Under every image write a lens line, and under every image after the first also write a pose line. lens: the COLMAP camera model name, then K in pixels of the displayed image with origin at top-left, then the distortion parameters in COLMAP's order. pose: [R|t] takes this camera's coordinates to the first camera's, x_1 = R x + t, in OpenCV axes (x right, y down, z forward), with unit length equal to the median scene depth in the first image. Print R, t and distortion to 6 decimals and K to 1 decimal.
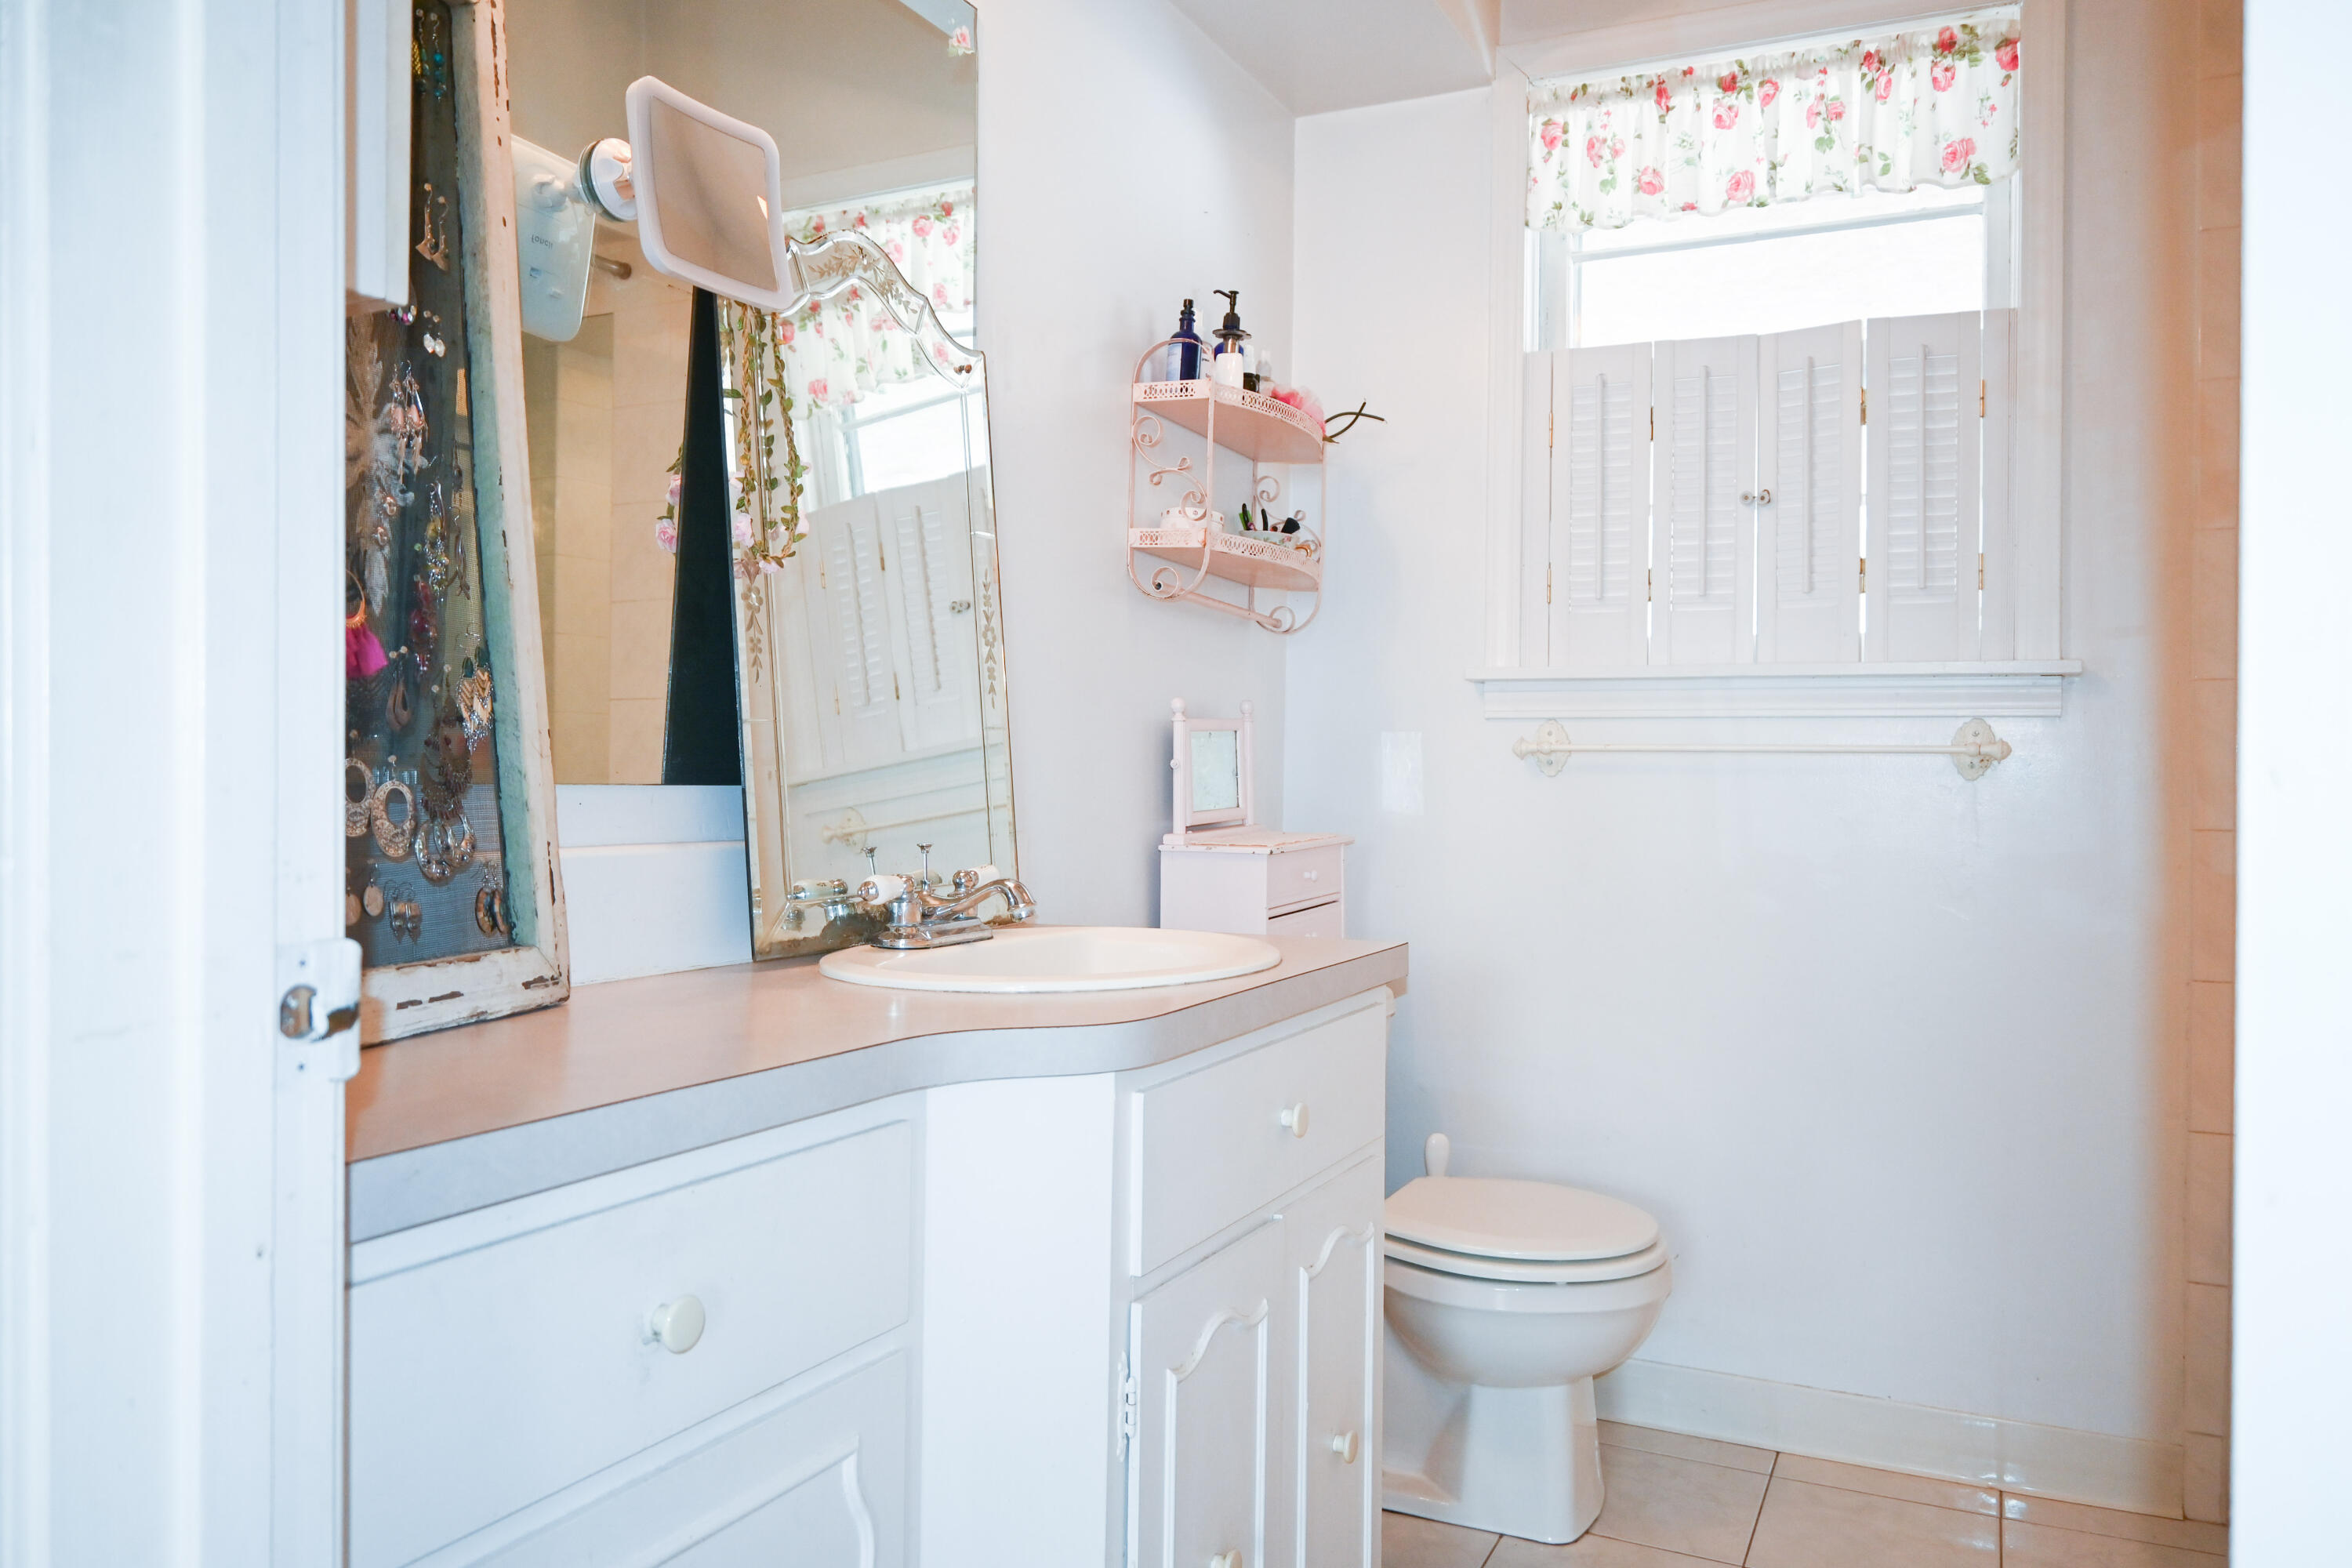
lens RADIAL K [[1688.5, 0, 1176.0], [0, 1688.5, 784.0], [0, 0, 1]] dist [-0.004713, 0.001354]
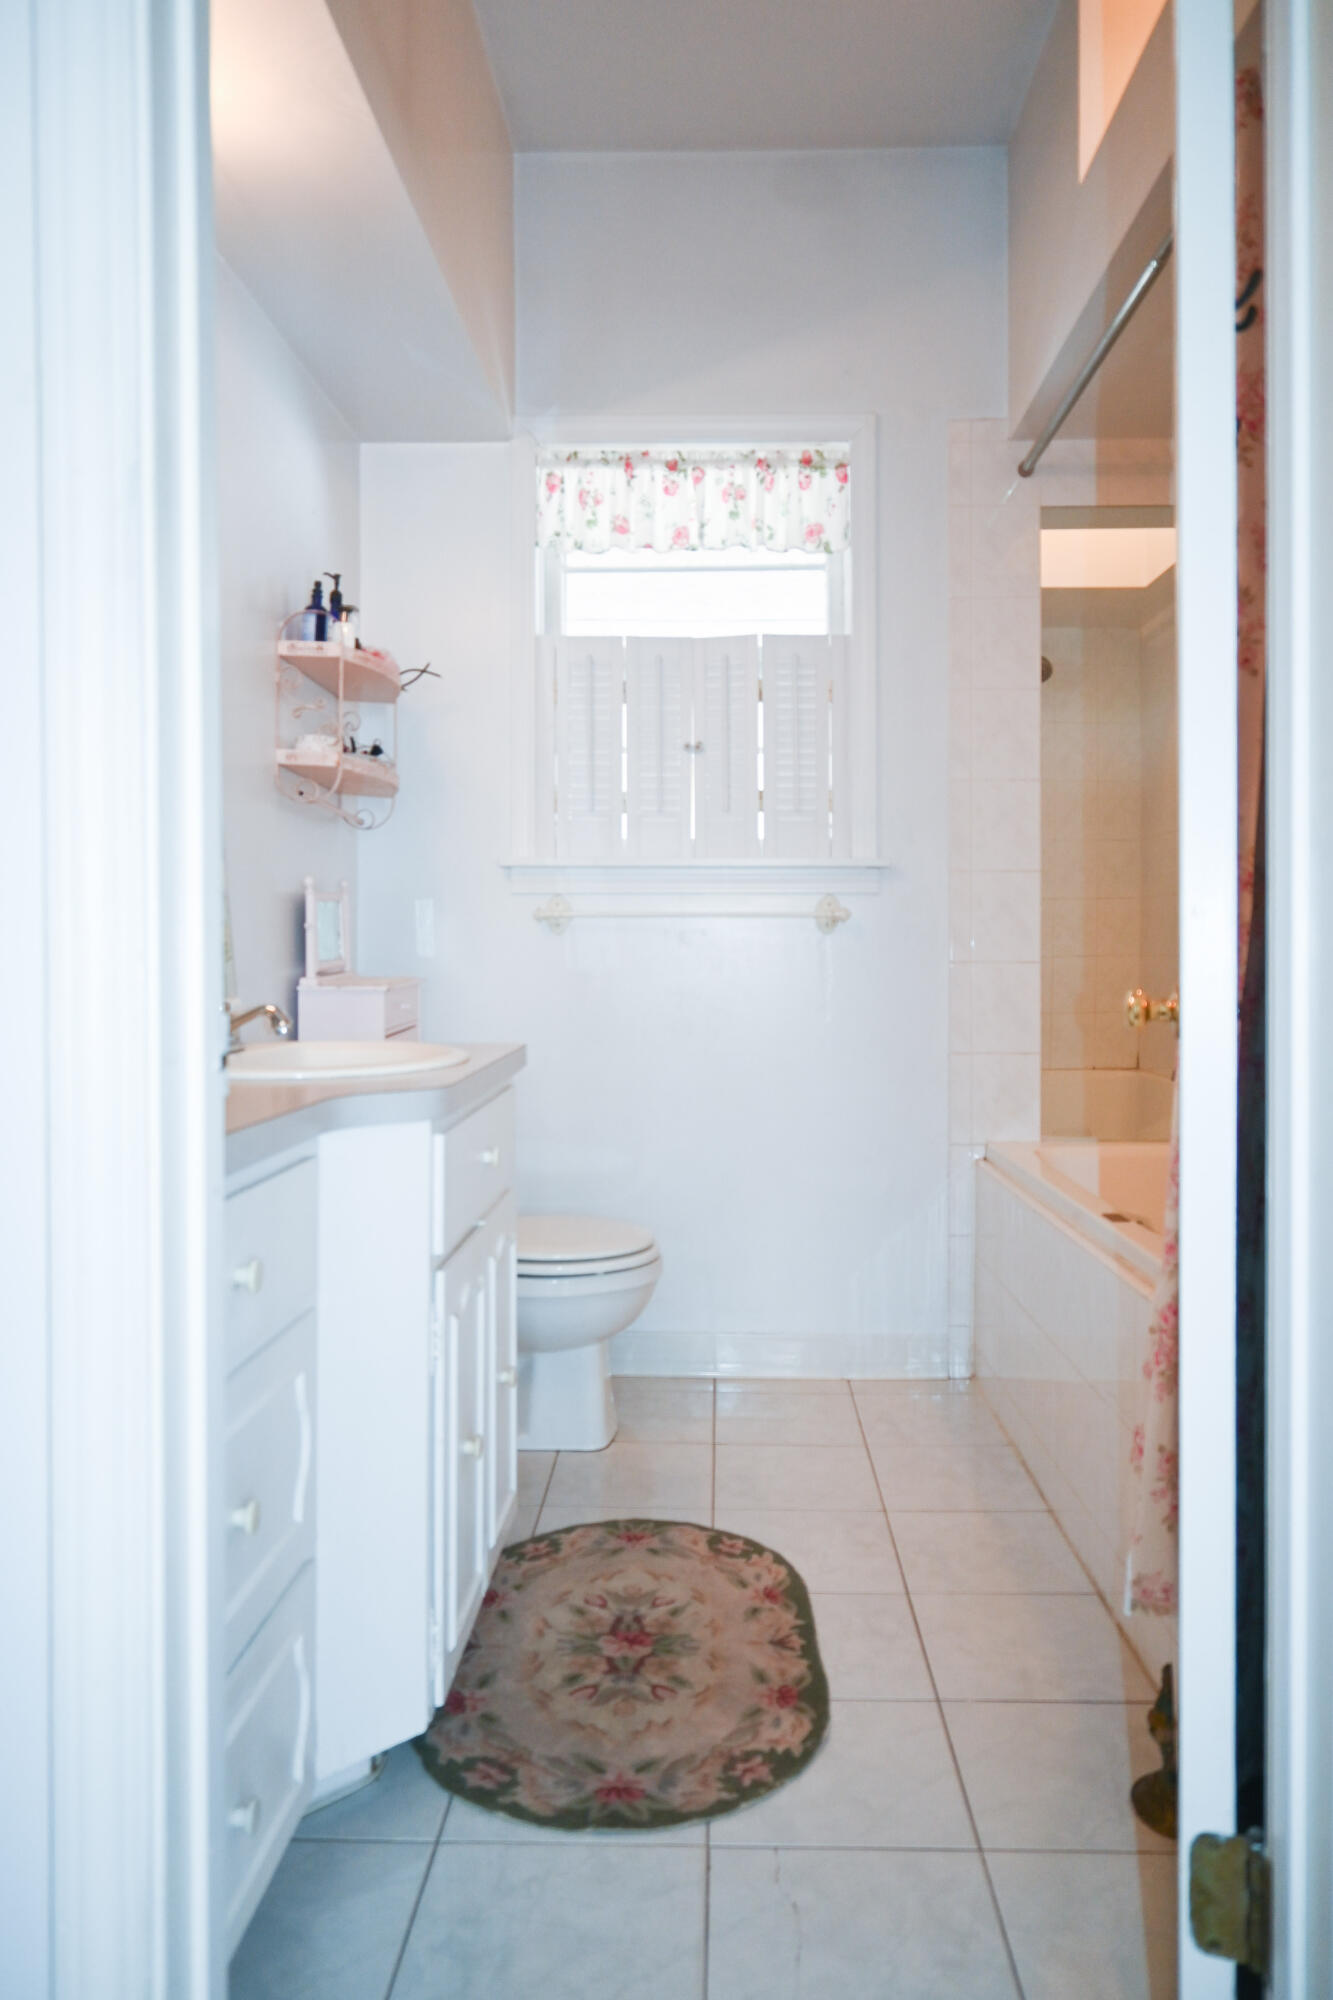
lens RADIAL K [[1374.1, 0, 664.5], [0, 1374.1, 961.5], [0, 0, 1]] dist [-0.008877, 0.005492]
pose [[0.920006, -0.014412, 0.391639, -0.160818], [0.010611, 0.999873, 0.011869, 0.006480], [-0.391760, -0.006764, 0.920042, -0.112947]]
